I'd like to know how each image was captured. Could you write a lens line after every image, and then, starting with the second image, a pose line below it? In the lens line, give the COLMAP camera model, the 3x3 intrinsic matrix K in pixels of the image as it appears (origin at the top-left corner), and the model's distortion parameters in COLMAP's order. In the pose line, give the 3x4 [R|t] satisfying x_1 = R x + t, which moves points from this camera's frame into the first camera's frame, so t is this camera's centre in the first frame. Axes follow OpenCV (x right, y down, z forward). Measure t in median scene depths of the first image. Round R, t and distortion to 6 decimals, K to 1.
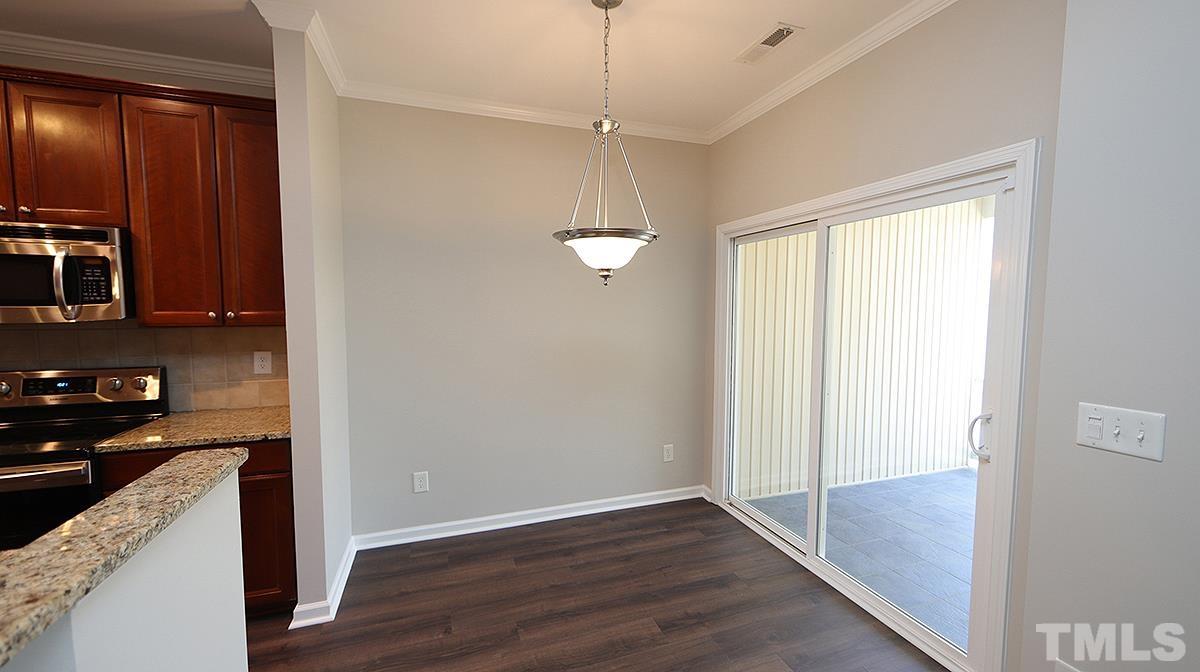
lens RADIAL K [[471.5, 0, 604.0], [0, 471.5, 336.5], [0, 0, 1]] dist [0.002759, 0.000669]
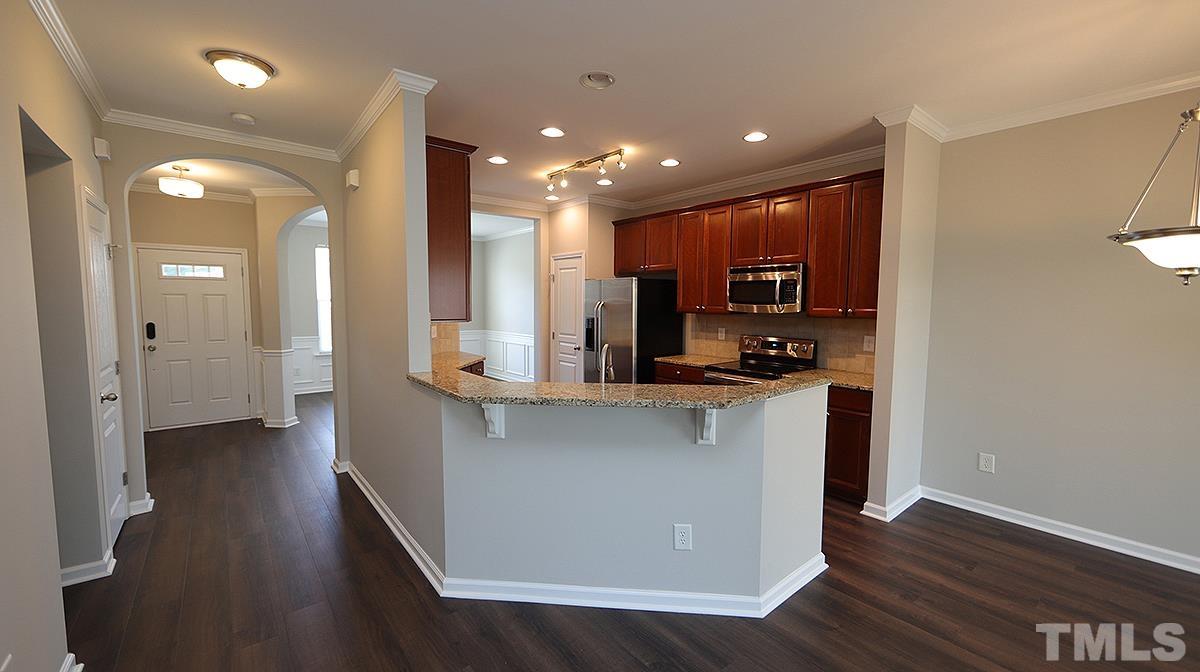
lens RADIAL K [[471.5, 0, 603.5], [0, 471.5, 341.8], [0, 0, 1]] dist [0.002759, 0.000669]
pose [[0.346442, 0.078801, -0.934756, 0.434088], [-0.066776, 0.996009, 0.059216, 0.020312], [0.935692, 0.041904, 0.350322, -0.347128]]
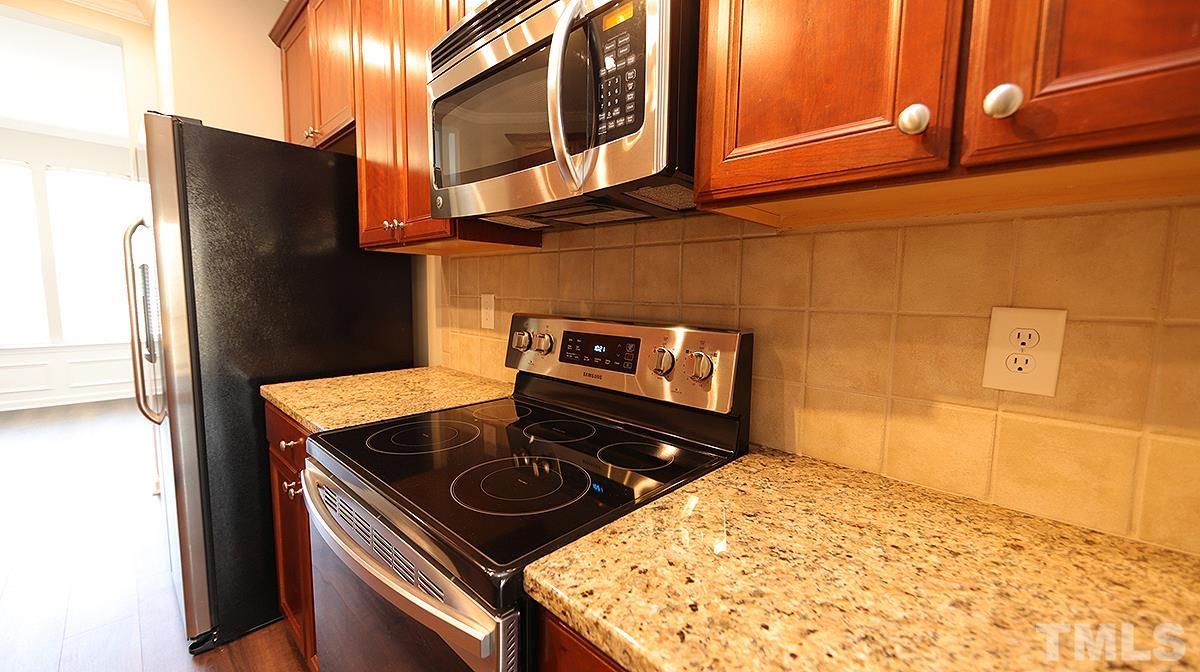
lens RADIAL K [[471.5, 0, 600.2], [0, 471.5, 337.4], [0, 0, 1]] dist [0.002759, 0.000669]
pose [[0.439080, 0.093265, -0.893594, -0.683727], [-0.074486, 0.994952, 0.067244, 0.054696], [0.895355, 0.037035, 0.443811, 0.769882]]
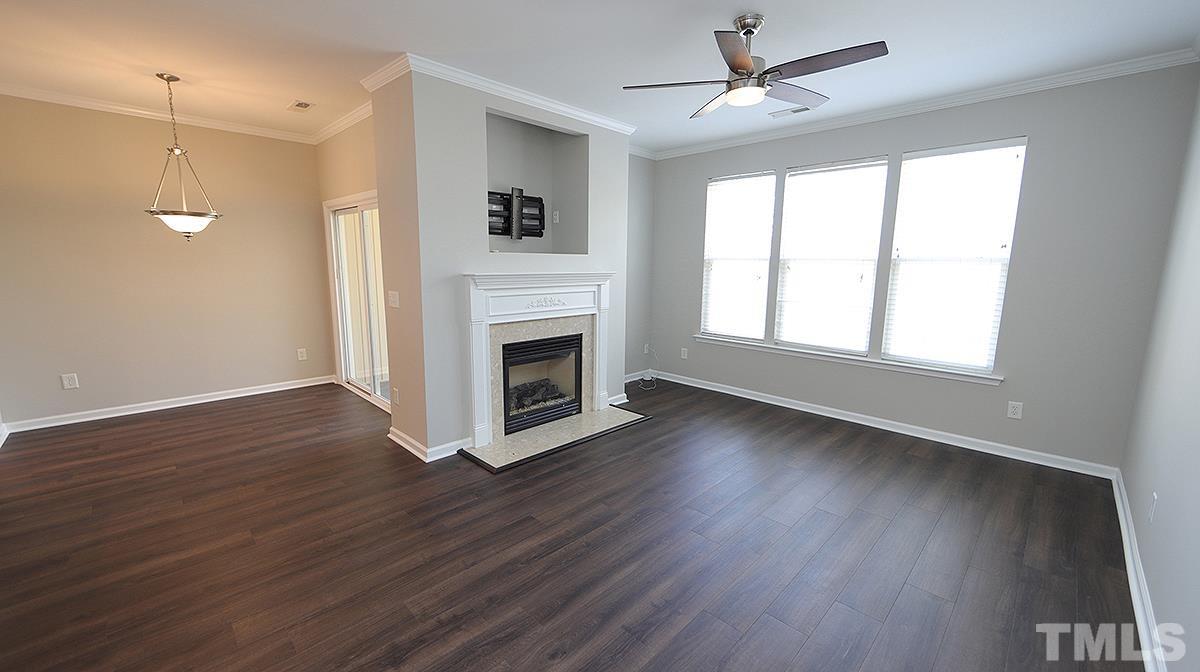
lens RADIAL K [[471.5, 0, 600.5], [0, 471.5, 334.5], [0, 0, 1]] dist [0.002759, 0.000669]
pose [[0.898551, -0.063553, 0.434243, 0.551896], [0.023220, 0.994958, 0.097567, 0.096655], [-0.438254, -0.077586, 0.895496, -1.216707]]
